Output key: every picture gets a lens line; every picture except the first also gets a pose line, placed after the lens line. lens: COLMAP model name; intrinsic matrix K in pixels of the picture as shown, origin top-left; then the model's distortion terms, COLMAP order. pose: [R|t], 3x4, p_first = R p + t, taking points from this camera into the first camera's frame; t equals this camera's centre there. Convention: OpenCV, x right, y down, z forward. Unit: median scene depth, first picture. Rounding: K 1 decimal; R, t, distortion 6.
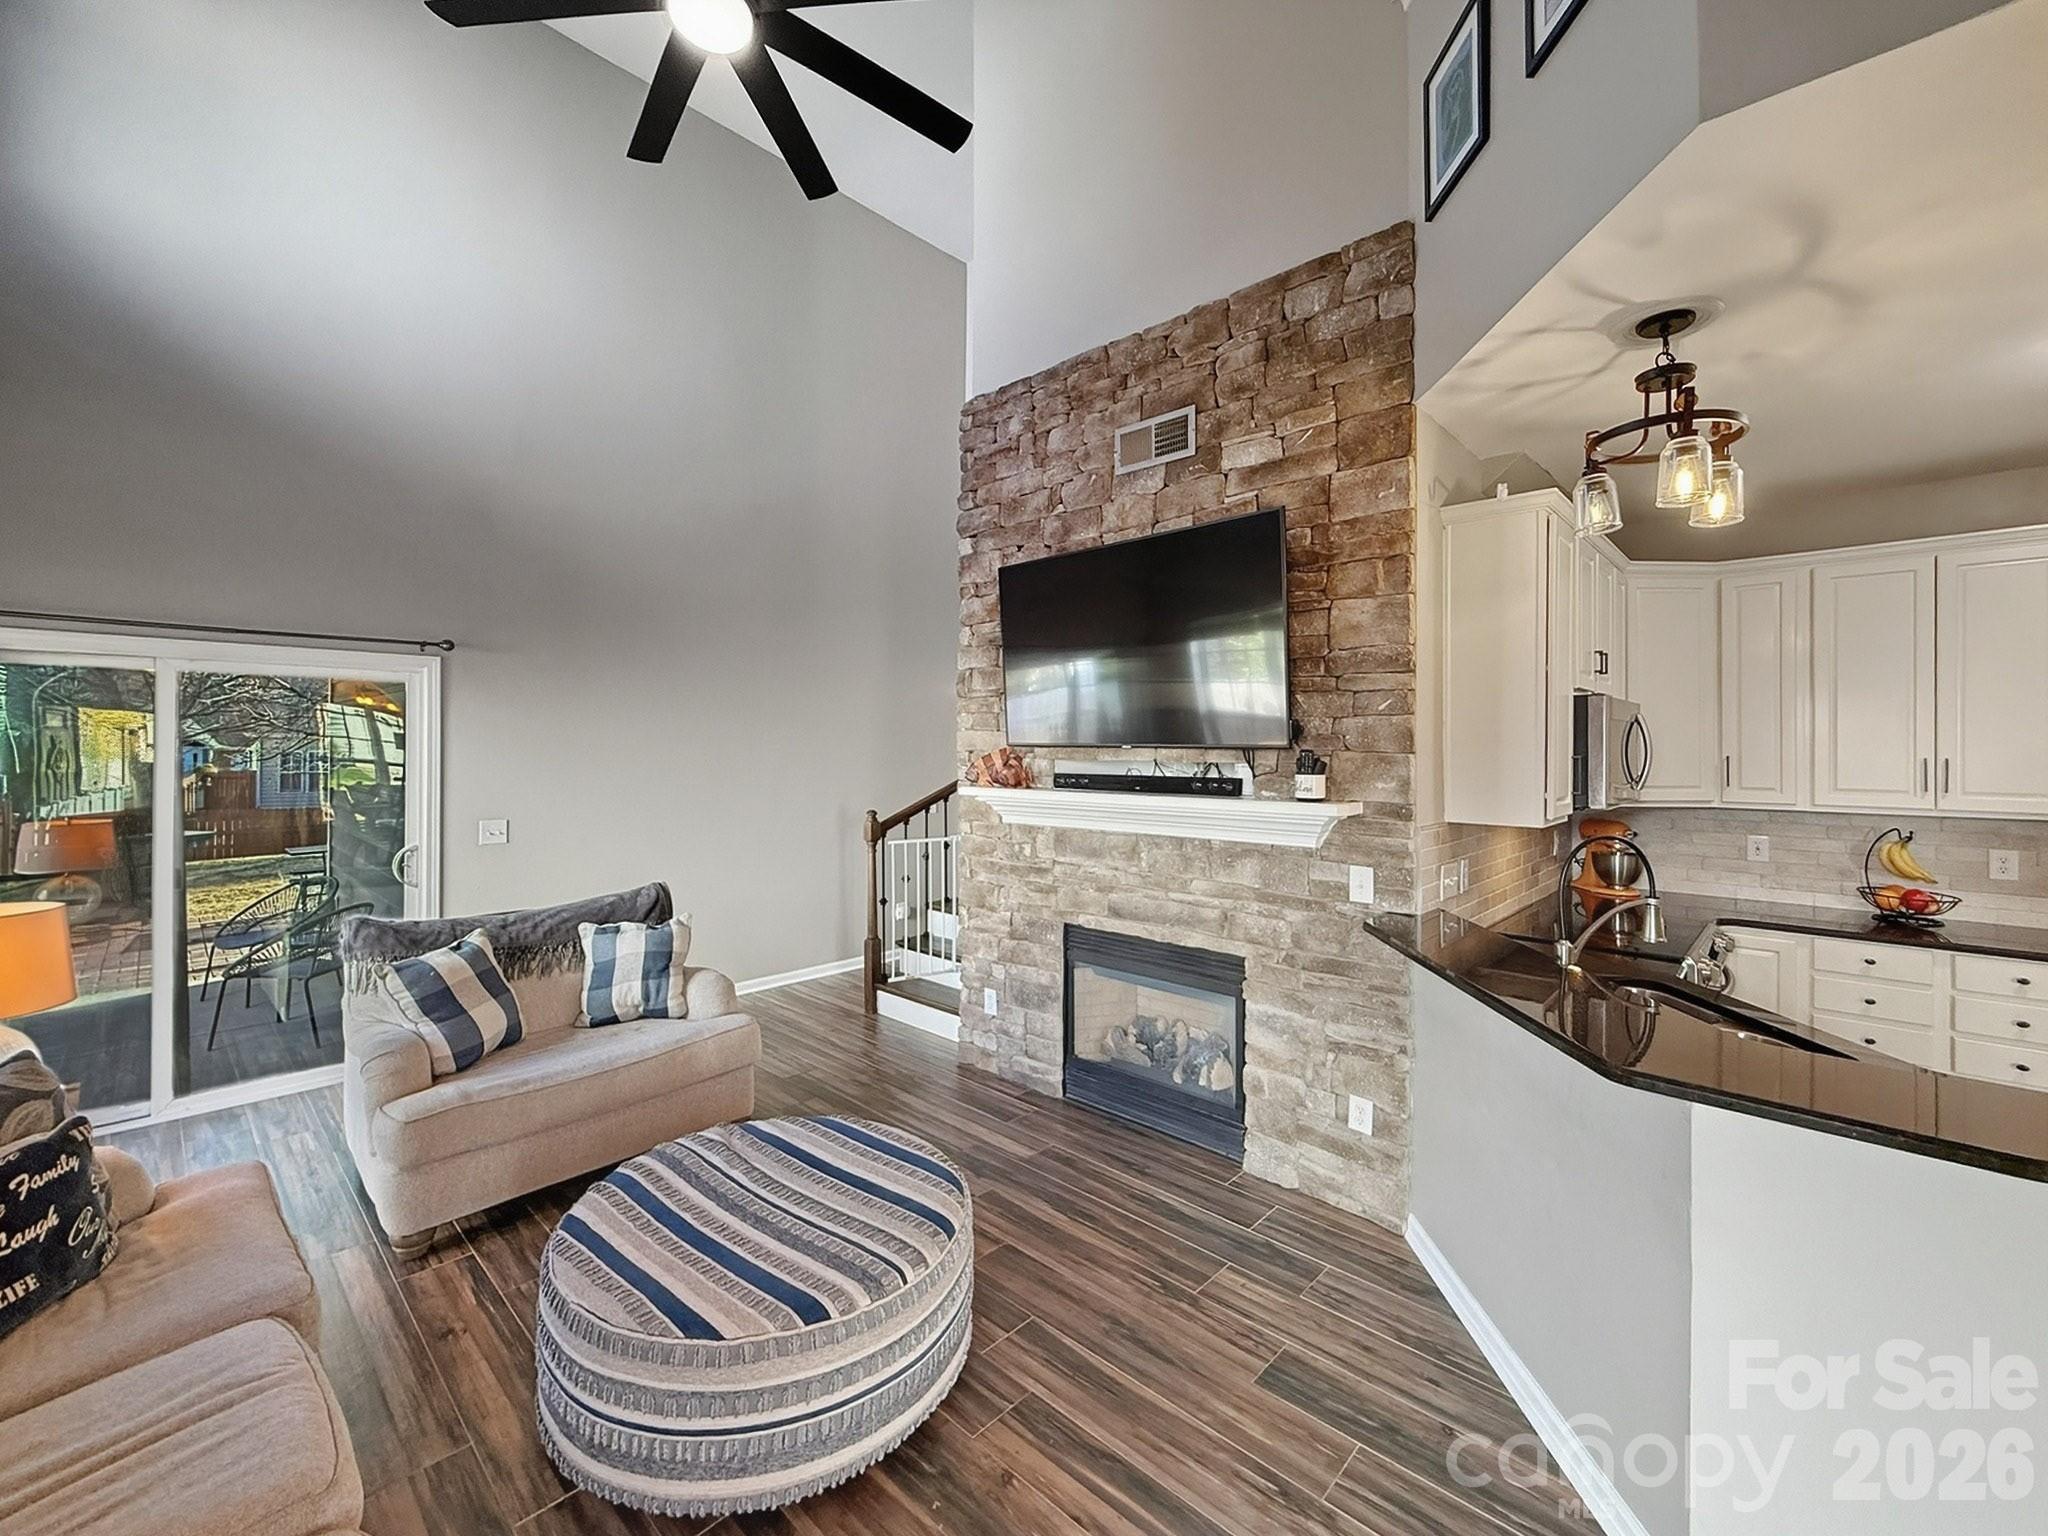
lens RADIAL K [[835.0, 0, 1019.3], [0, 835.0, 750.9], [0, 0, 1]] dist [-0.002341, -0.000273]
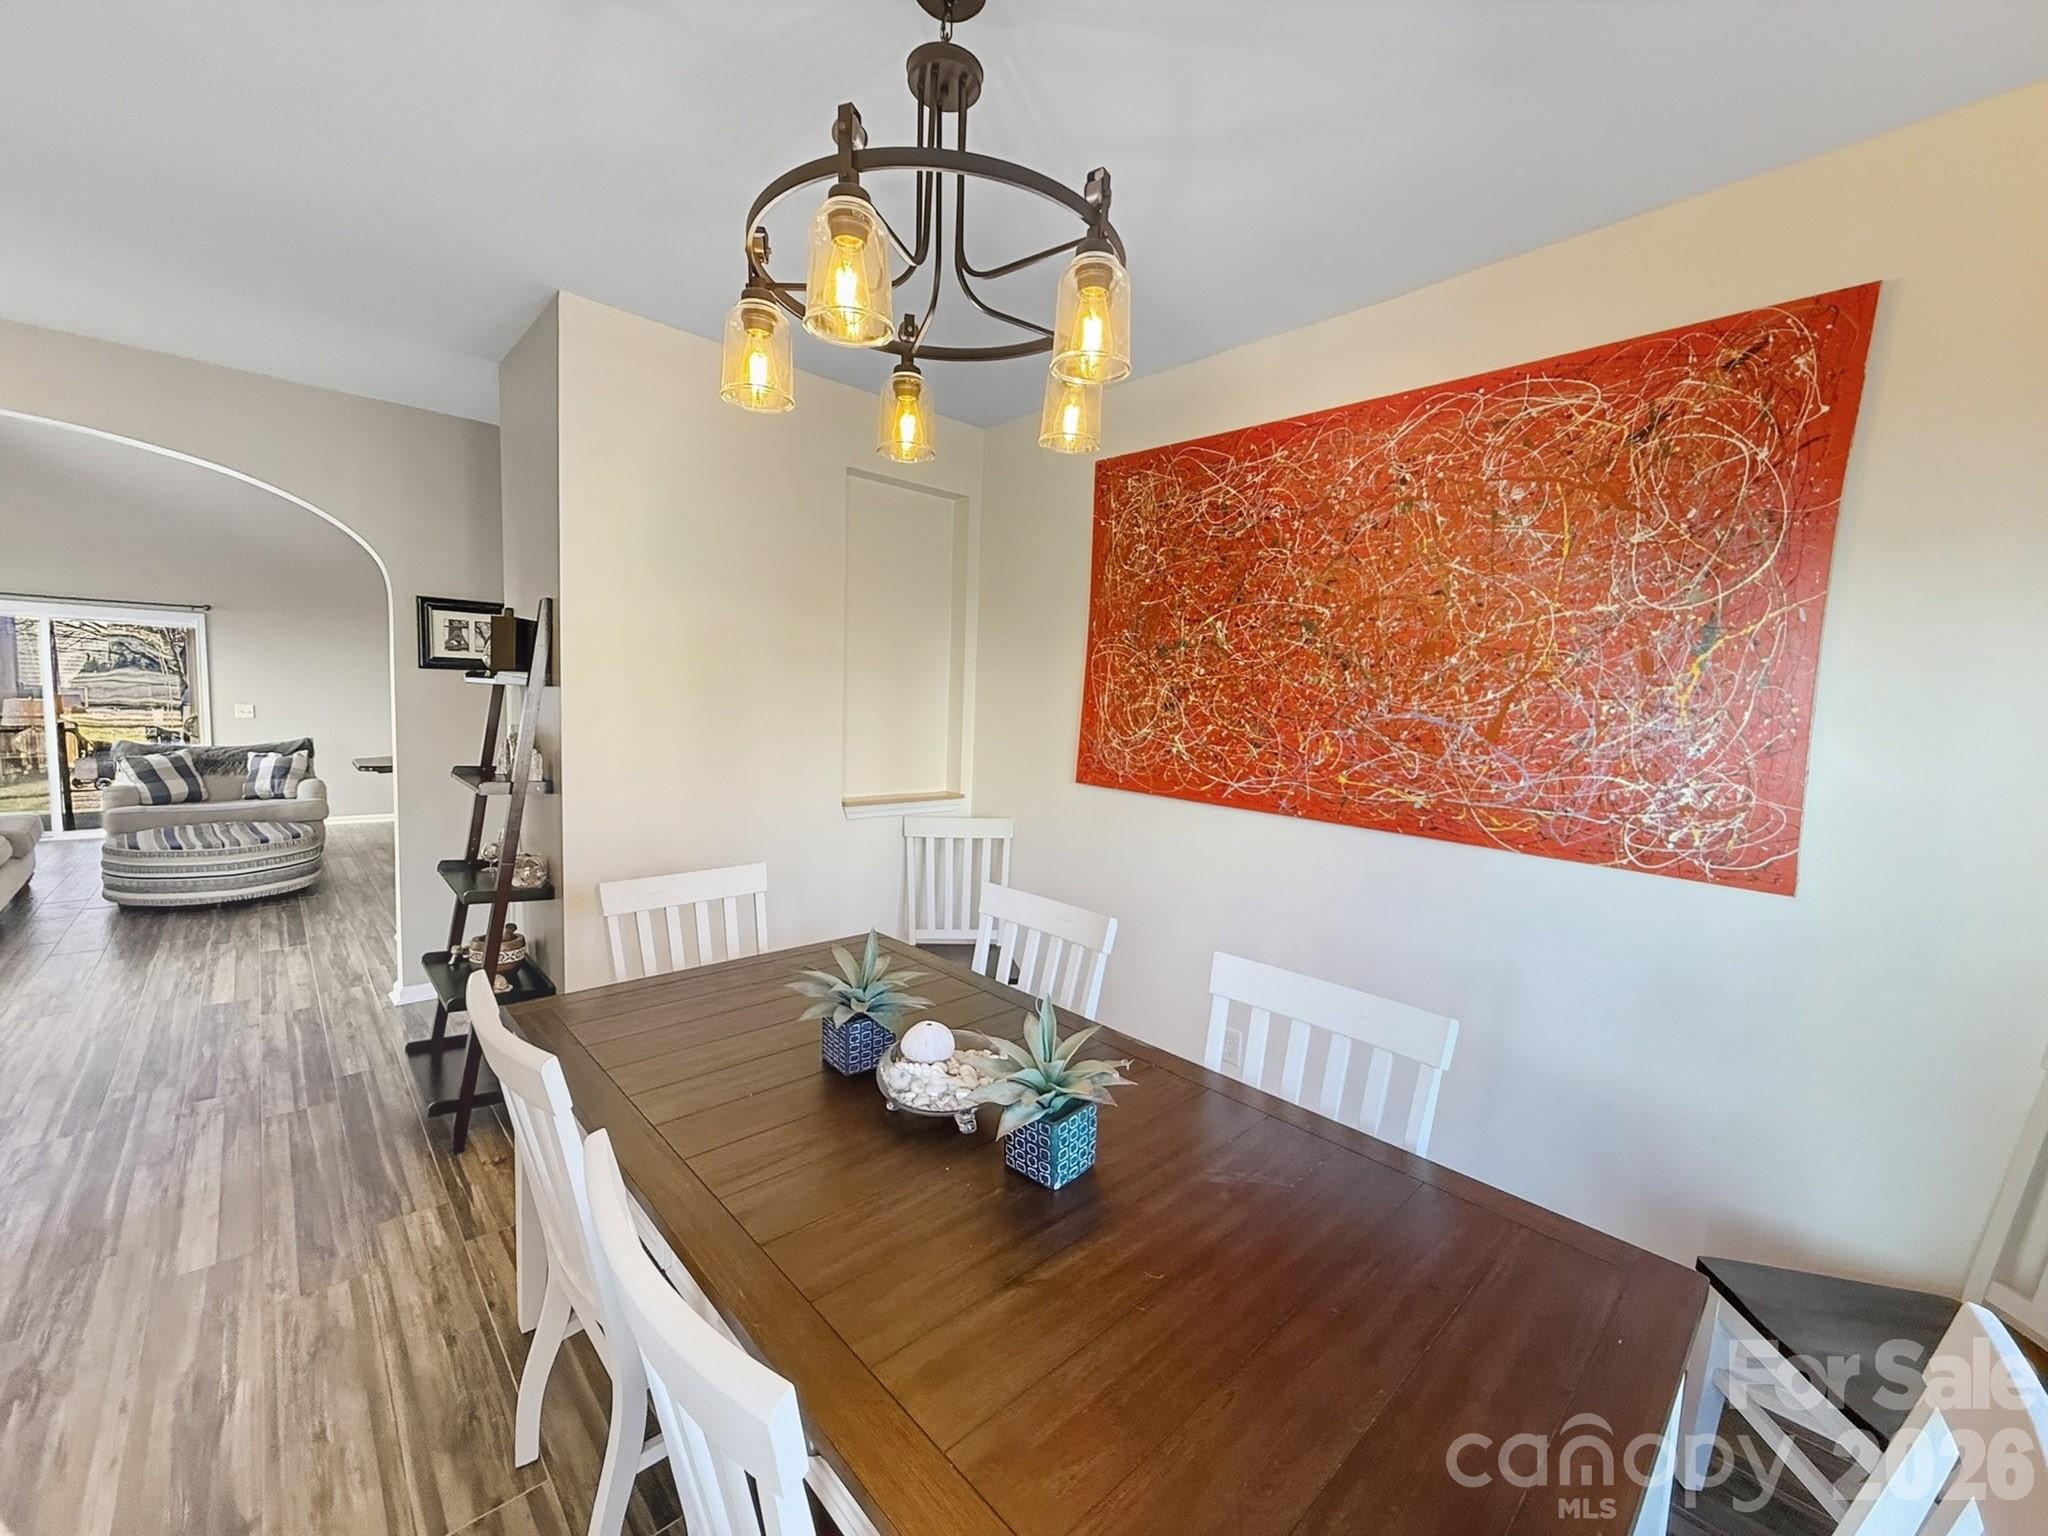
lens RADIAL K [[810.9, 0, 1028.7], [0, 810.9, 776.9], [0, 0, 1]] dist [0.002423, 0.000182]
pose [[0.997594, 0.037704, -0.058170, 1.512053], [-0.032631, 0.995777, 0.085810, 0.039036], [0.061159, -0.083706, 0.994612, -0.860524]]
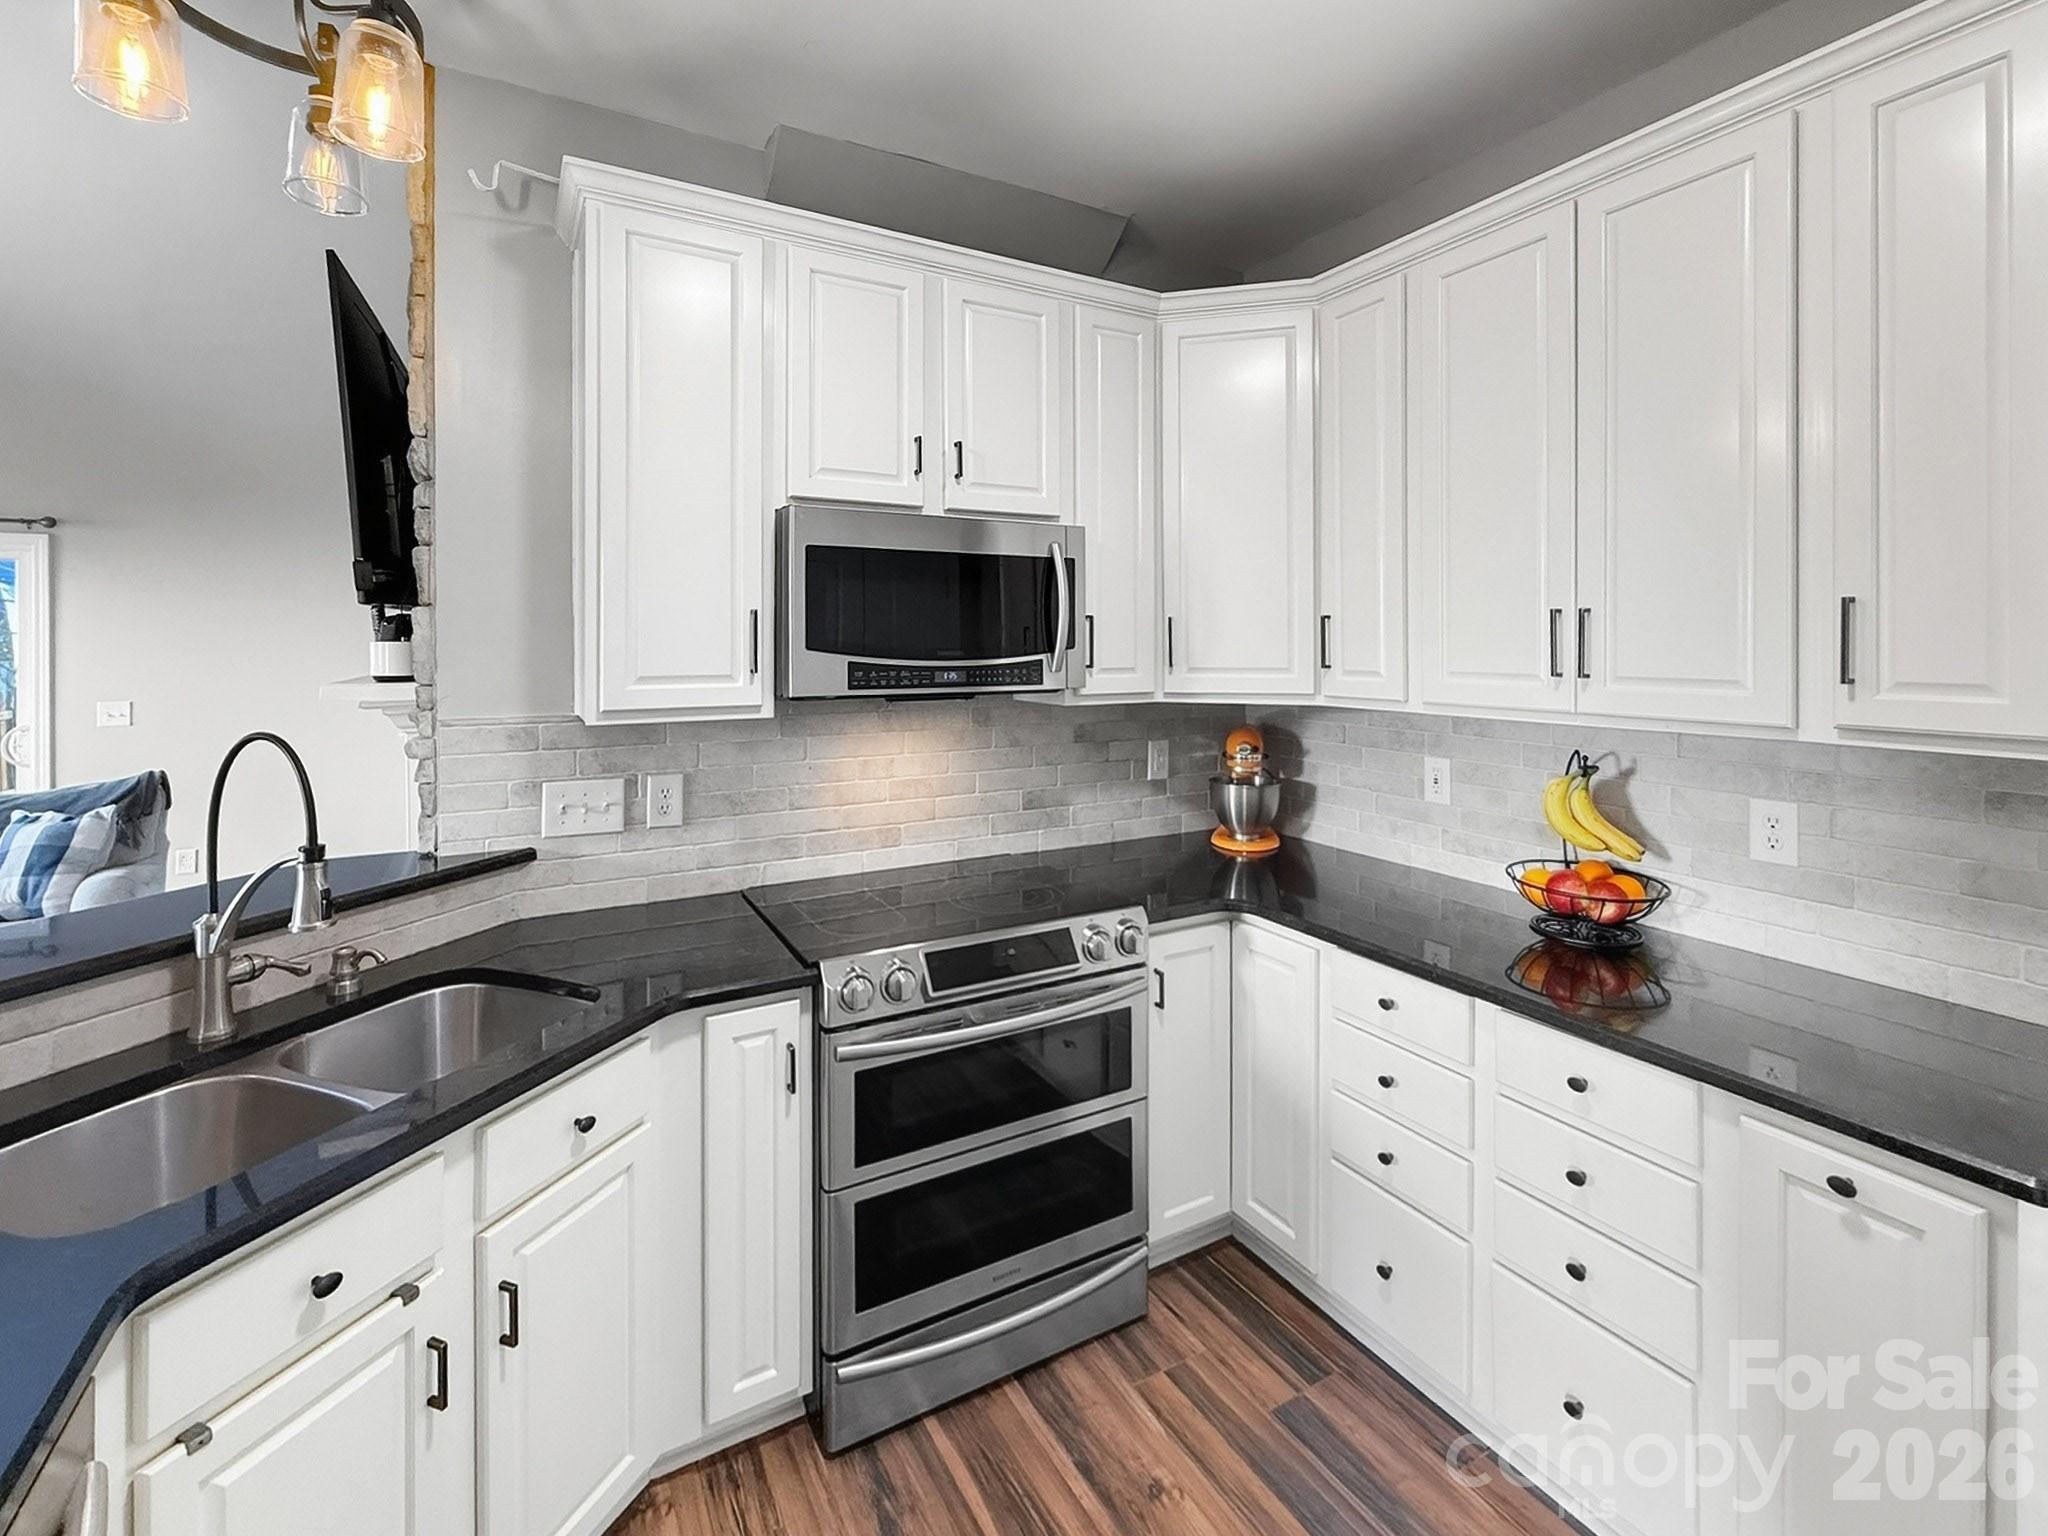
lens RADIAL K [[918.6, 0, 1032.0], [0, 918.6, 645.7], [0, 0, 1]] dist [0.002770, 0.000017]
pose [[0.956531, -0.003609, -0.291609, 0.895370], [0.003358, 0.999993, -0.001360, 0.029439], [0.291612, 0.000321, 0.956537, 0.362597]]
